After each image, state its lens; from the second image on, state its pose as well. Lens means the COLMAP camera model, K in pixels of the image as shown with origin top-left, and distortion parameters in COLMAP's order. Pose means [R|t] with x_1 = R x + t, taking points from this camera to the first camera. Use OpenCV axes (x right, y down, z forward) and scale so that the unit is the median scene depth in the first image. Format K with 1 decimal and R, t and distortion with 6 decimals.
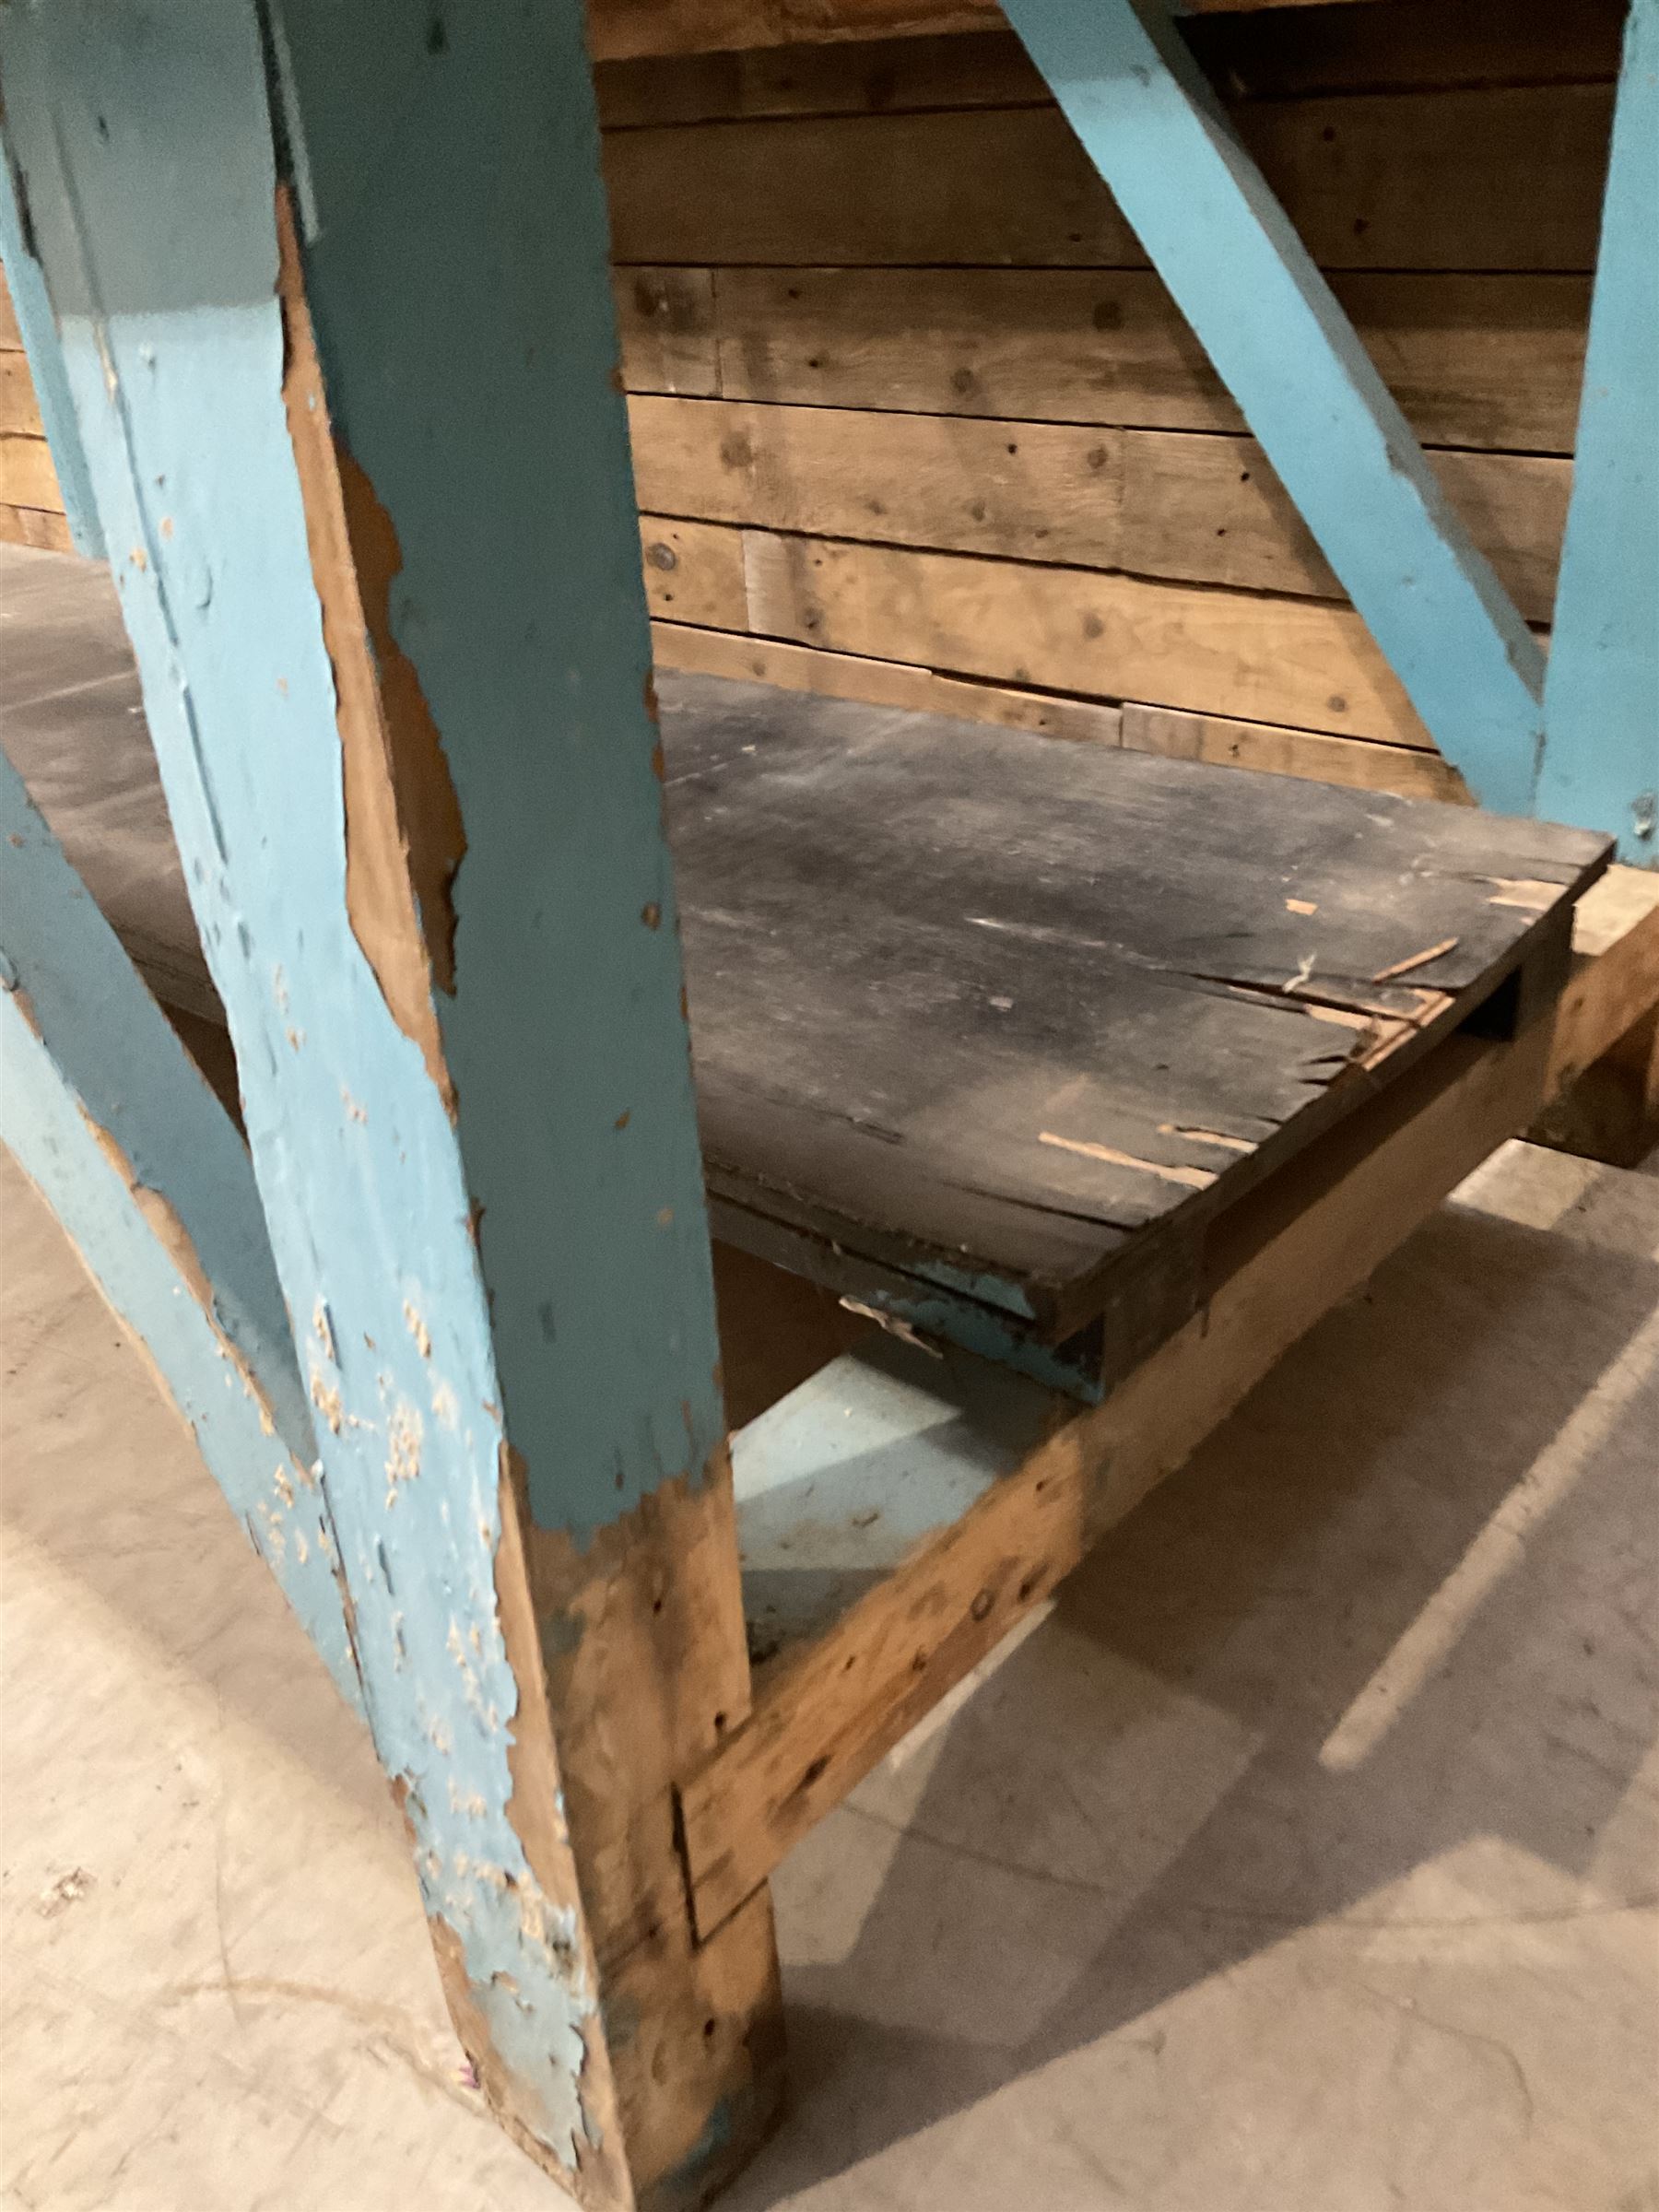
lens RADIAL K [[1843.3, 0, 832.2], [0, 1843.3, 1088.7], [0, 0, 1]] dist [0.056718, -0.102561]
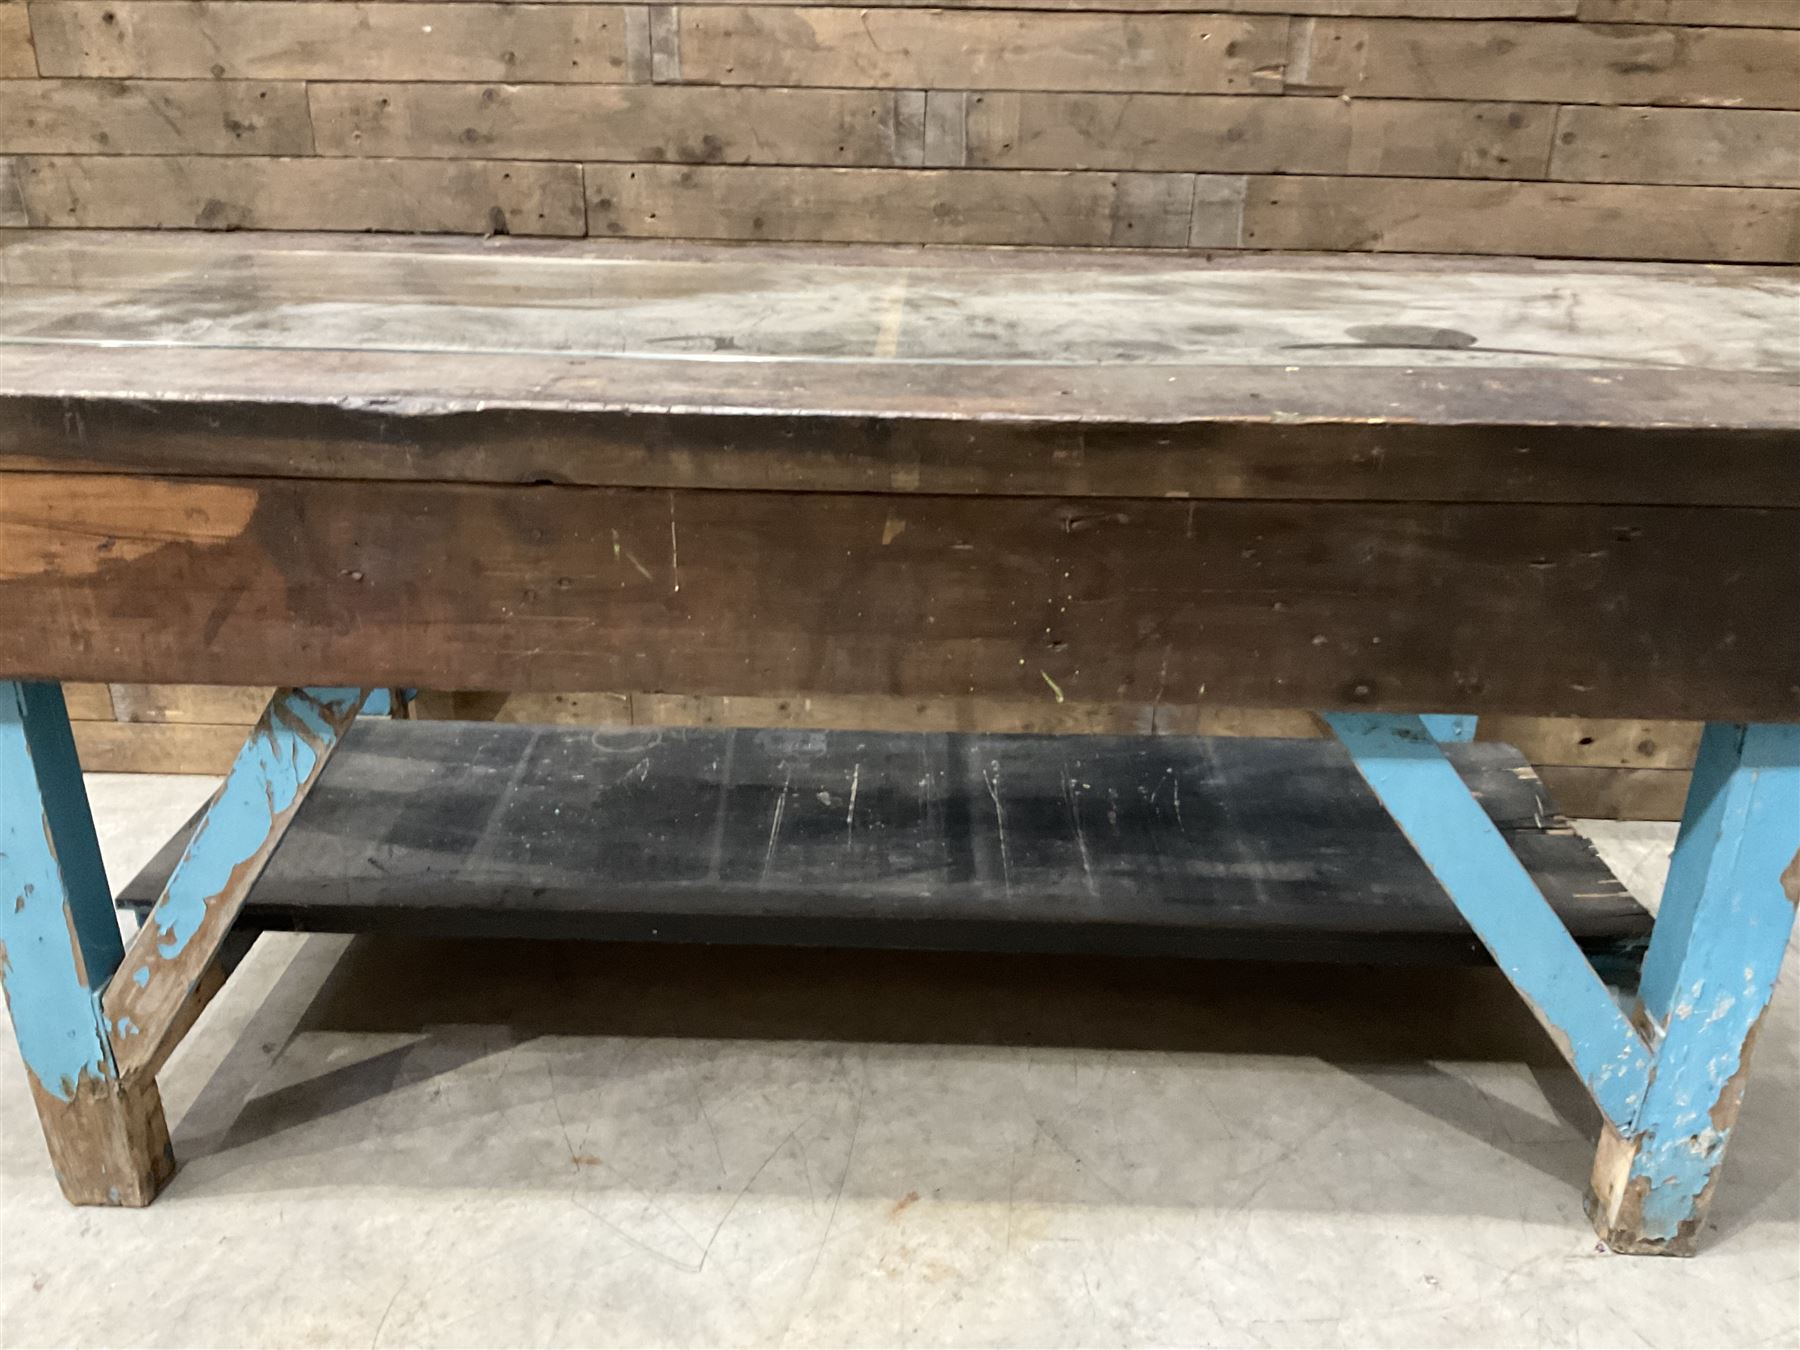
lens RADIAL K [[1491.8, 0, 902.7], [0, 1491.8, 673.8], [0, 0, 1]] dist [0.046991, -0.085596]
pose [[0.772751, -0.185756, 0.606919, -2.248890], [0.245142, 0.969364, -0.015437, -0.579529], [-0.585458, 0.160710, 0.794614, -0.400850]]
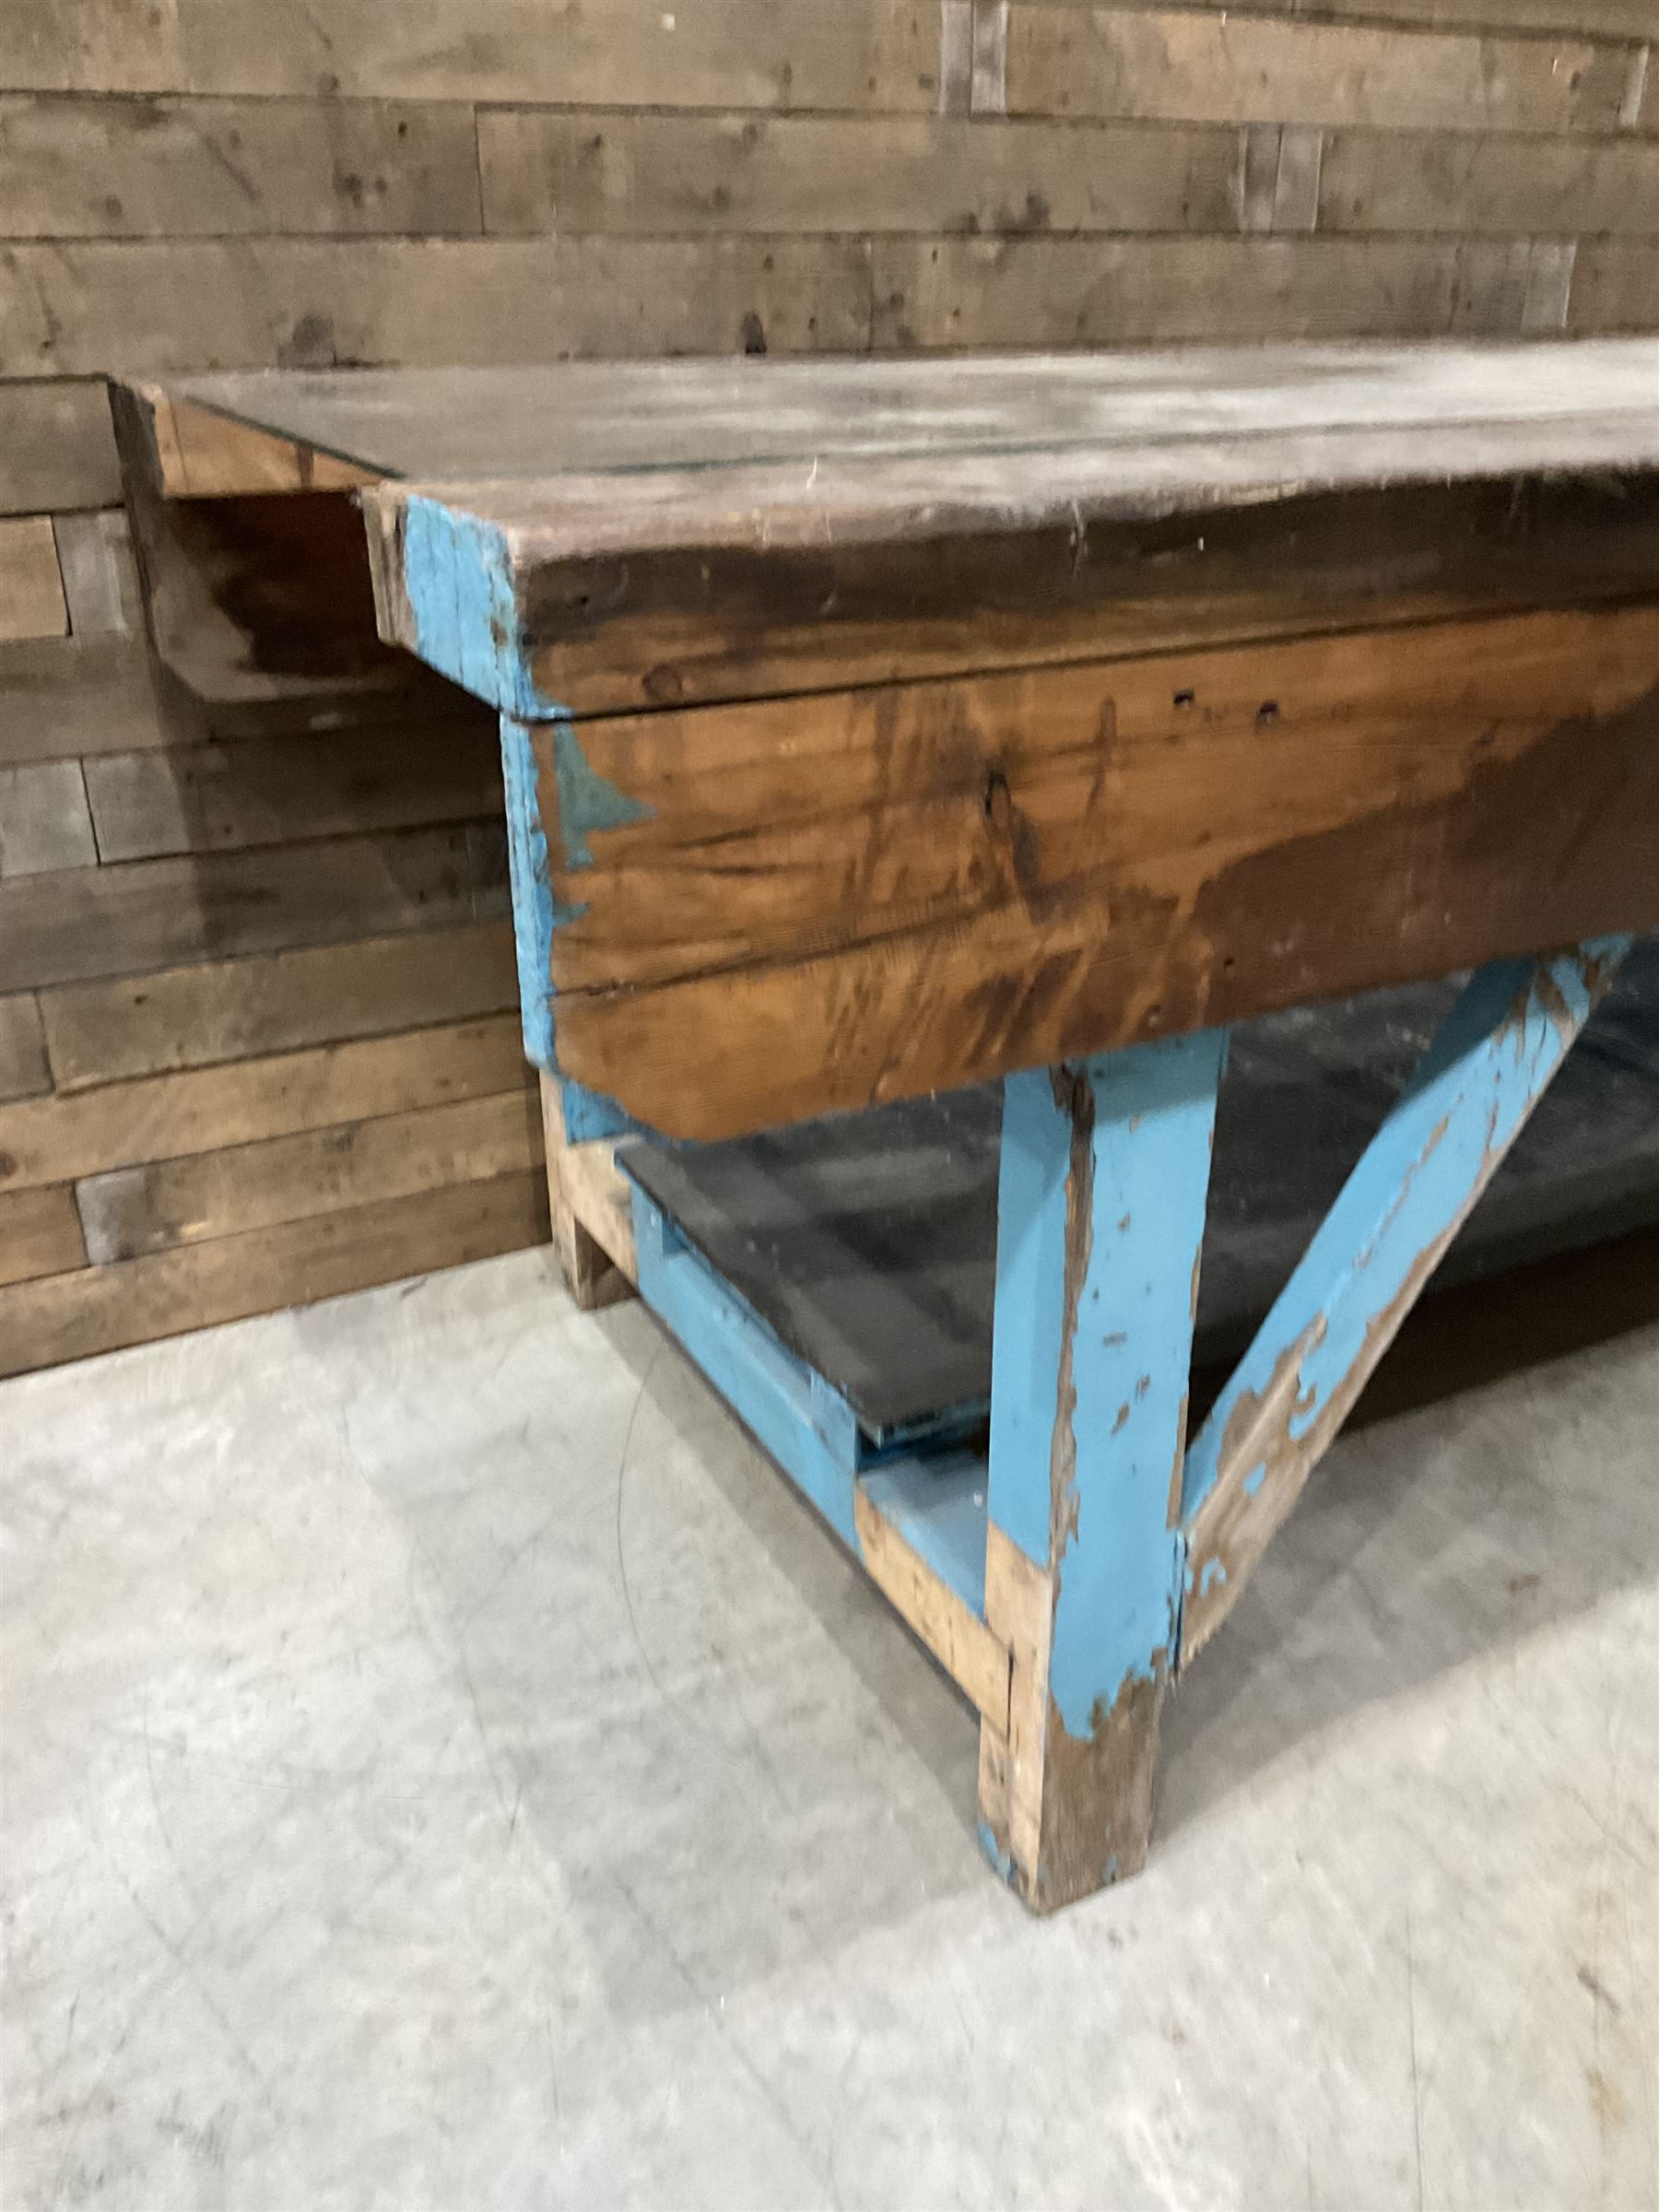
lens RADIAL K [[1833.2, 0, 837.1], [0, 1833.2, 1093.4], [0, 0, 1]] dist [0.046991, -0.085596]
pose [[0.358459, -0.338945, 0.869841, -3.315551], [0.422357, 0.889829, 0.172681, -1.209565], [-0.832539, 0.305485, 0.462123, 1.473185]]
